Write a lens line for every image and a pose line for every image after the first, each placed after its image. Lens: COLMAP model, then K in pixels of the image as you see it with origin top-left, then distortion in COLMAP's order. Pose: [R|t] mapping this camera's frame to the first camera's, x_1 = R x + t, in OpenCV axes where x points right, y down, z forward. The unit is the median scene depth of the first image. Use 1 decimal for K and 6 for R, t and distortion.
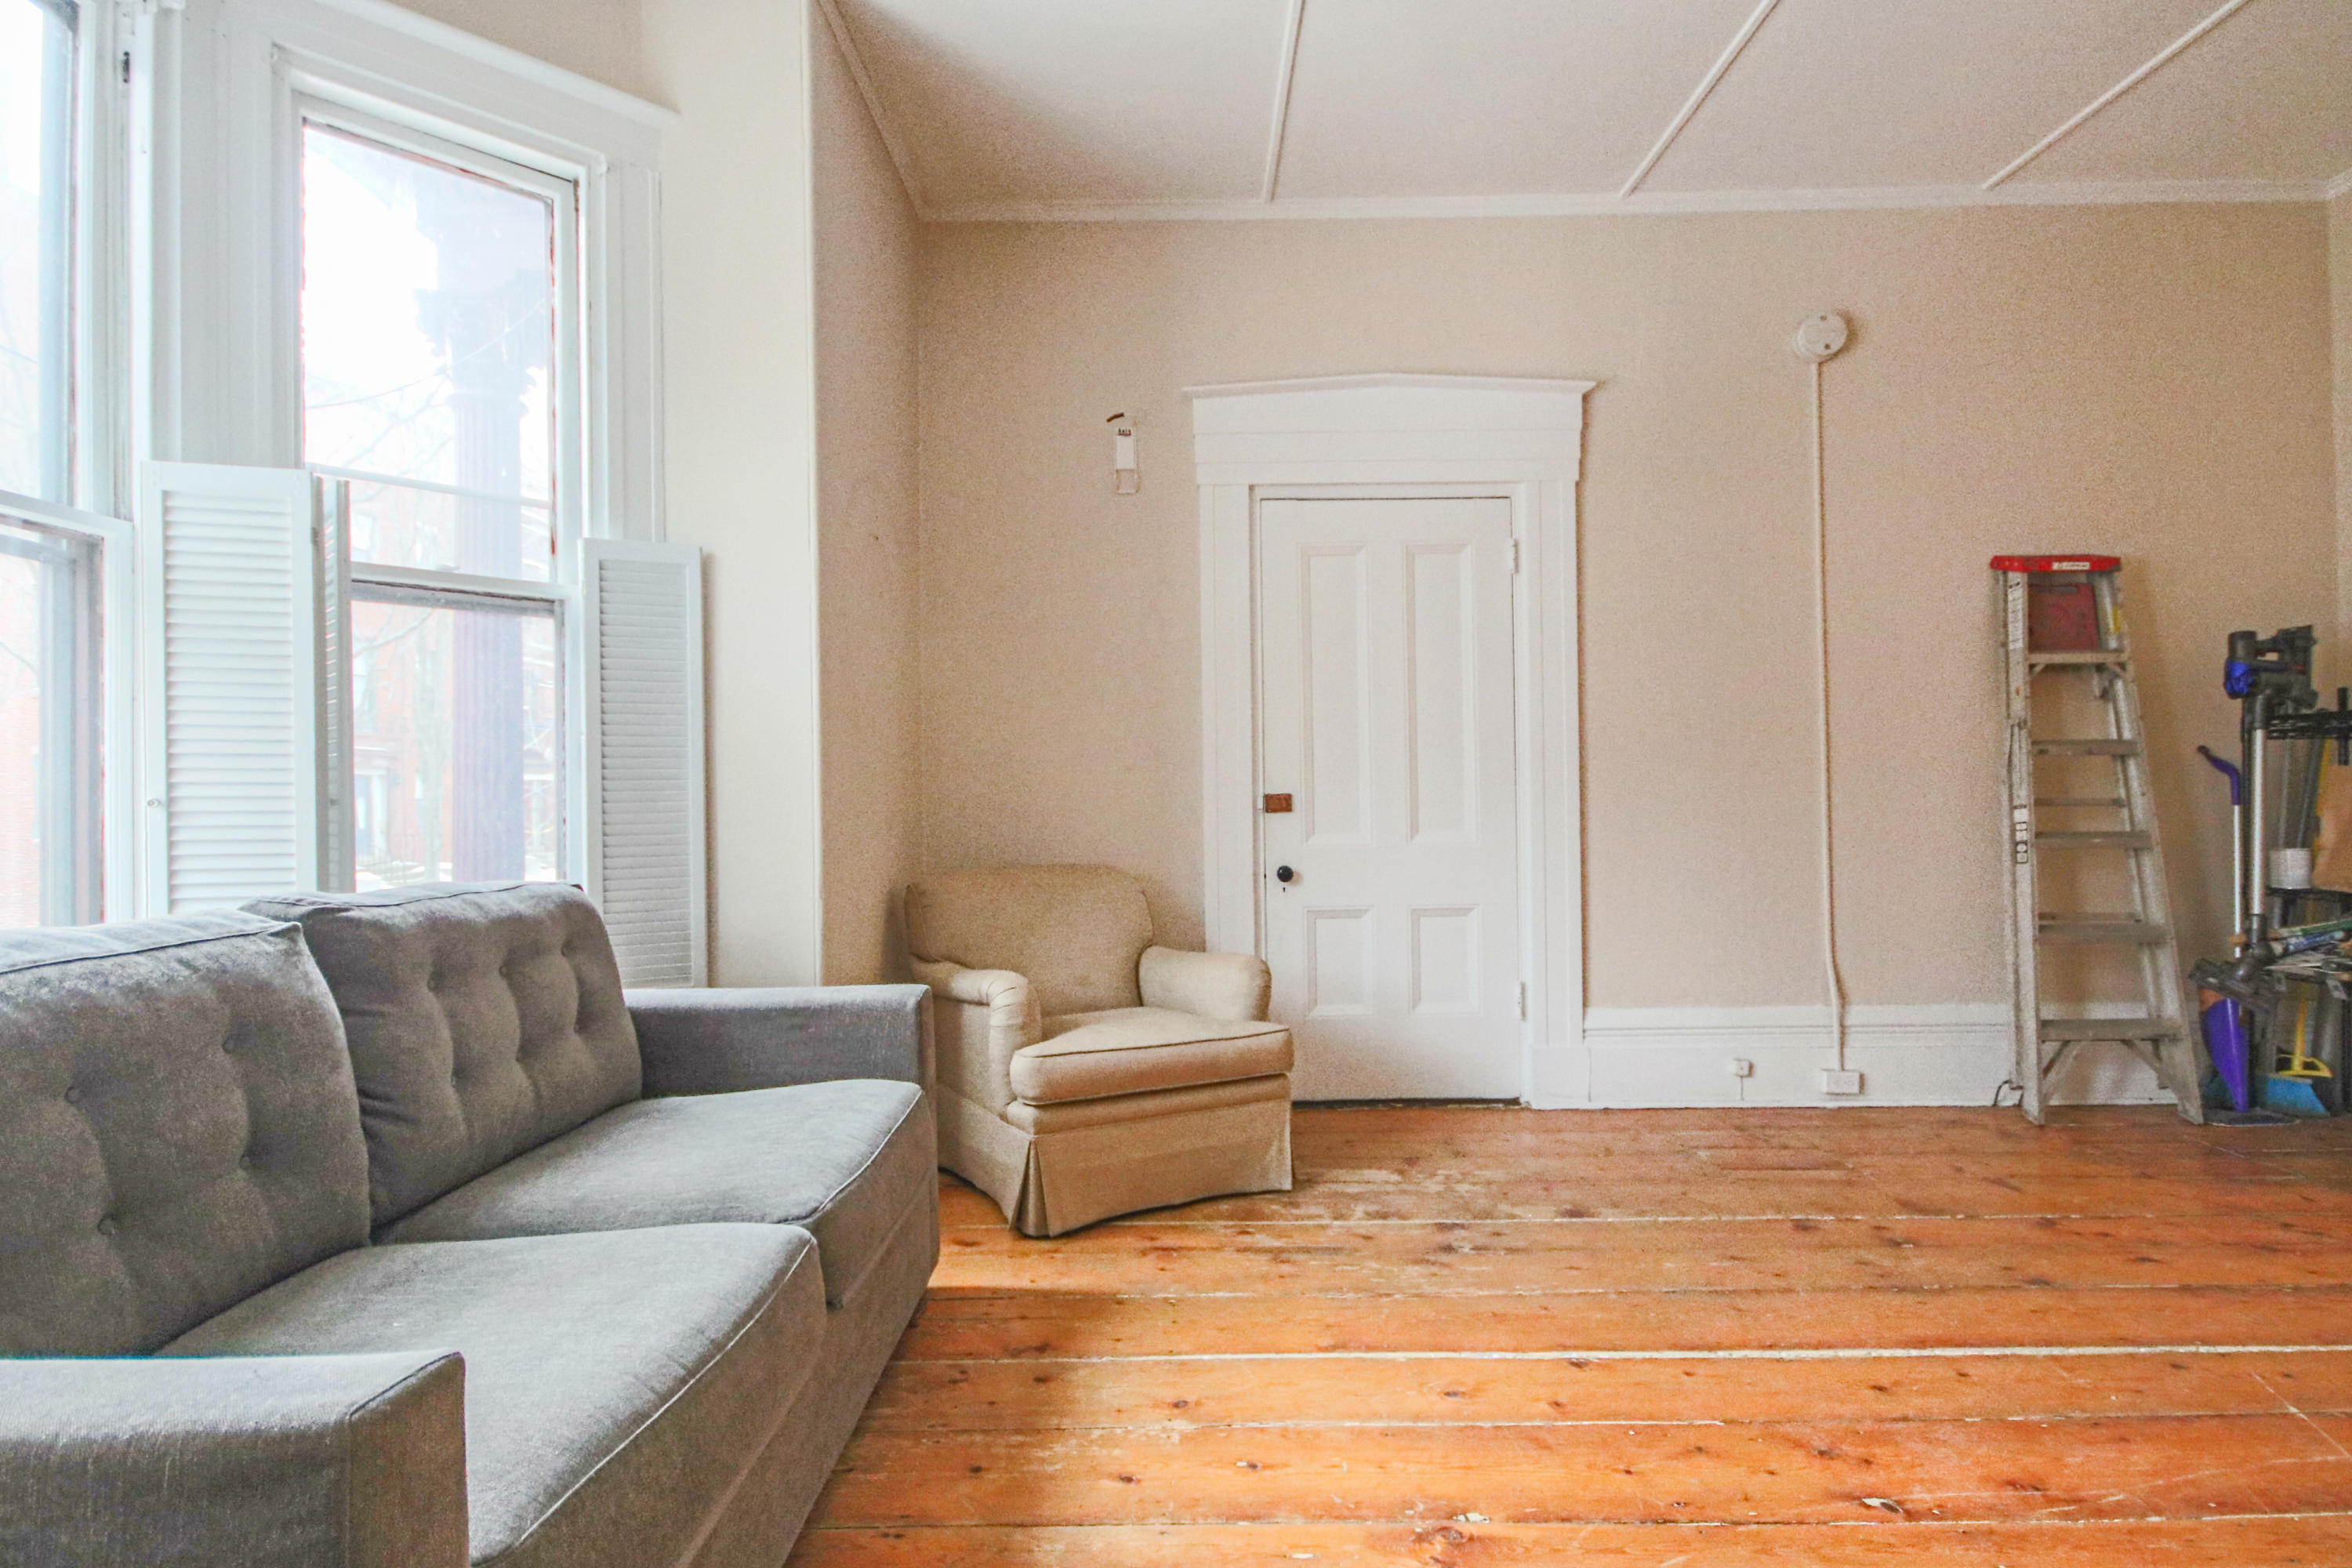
lens RADIAL K [[1173.5, 0, 1170.9], [0, 1173.5, 797.5], [0, 0, 1]] dist [0.000399, 0.006570]
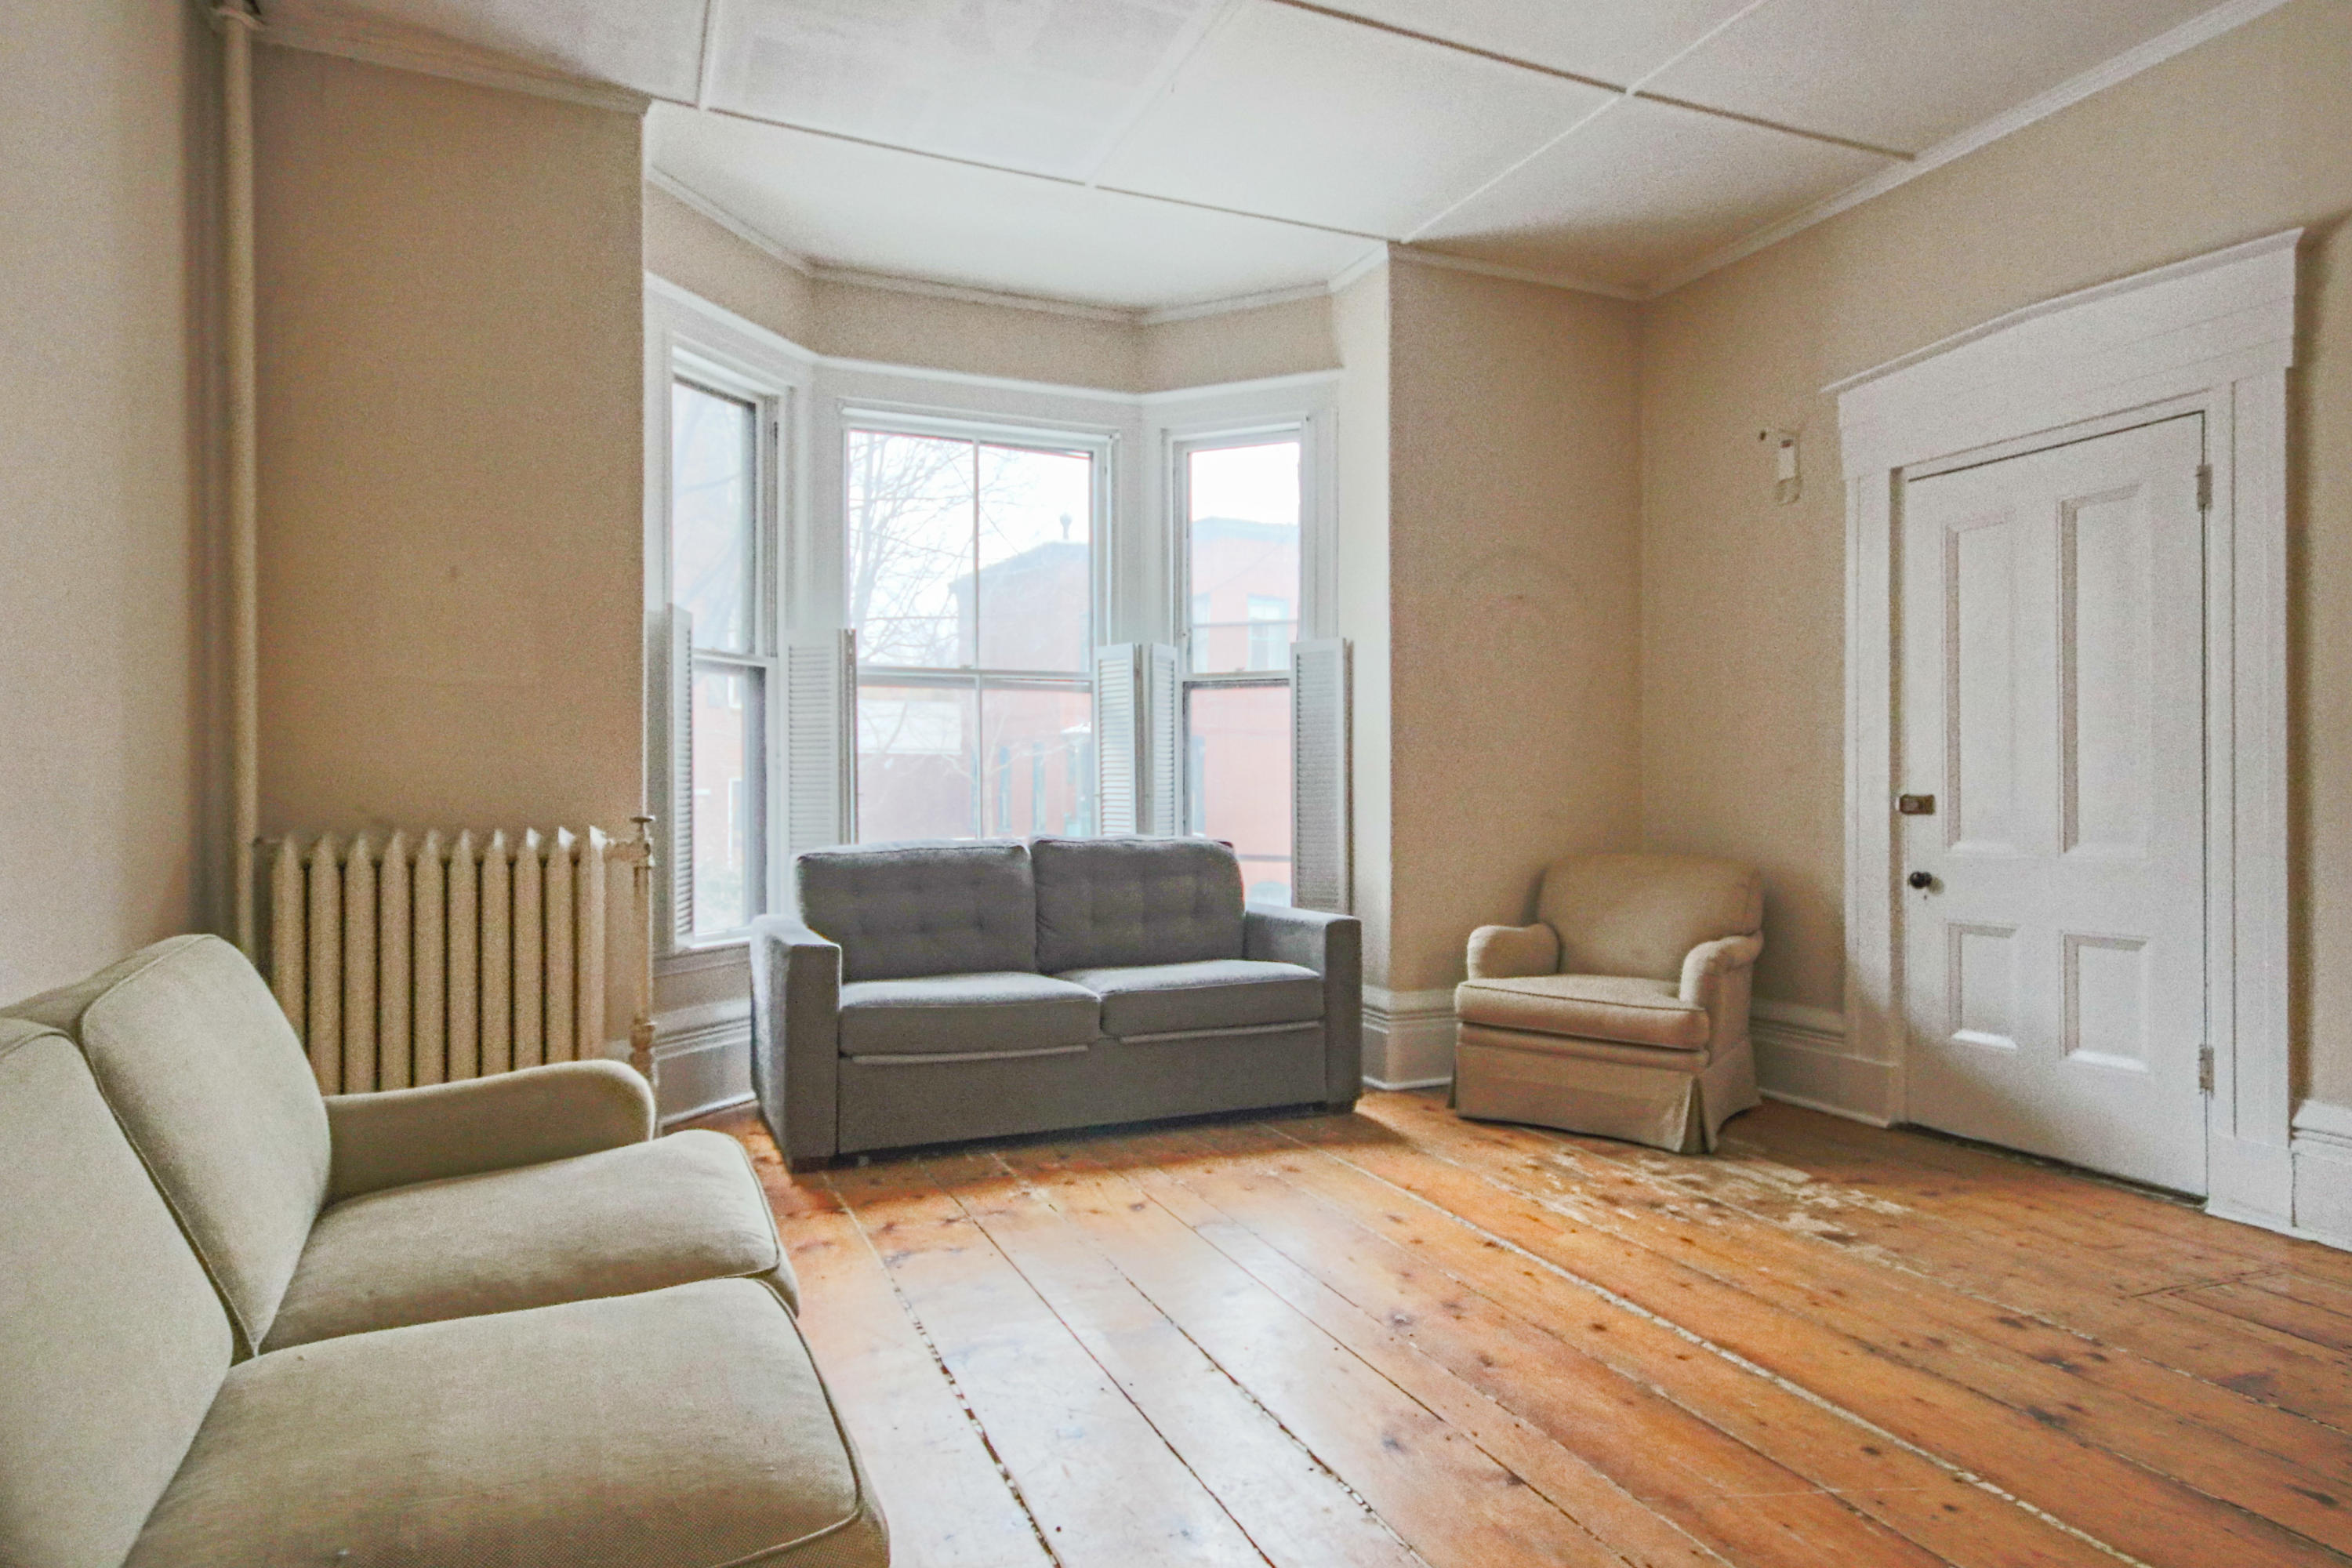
lens RADIAL K [[1173.5, 0, 1170.9], [0, 1173.5, 797.5], [0, 0, 1]] dist [0.000399, 0.006570]
pose [[0.440804, 0.013057, -0.897509, 0.885147], [-0.000255, 0.999896, 0.014421, -0.019853], [0.897604, -0.006128, 0.440761, 0.074841]]
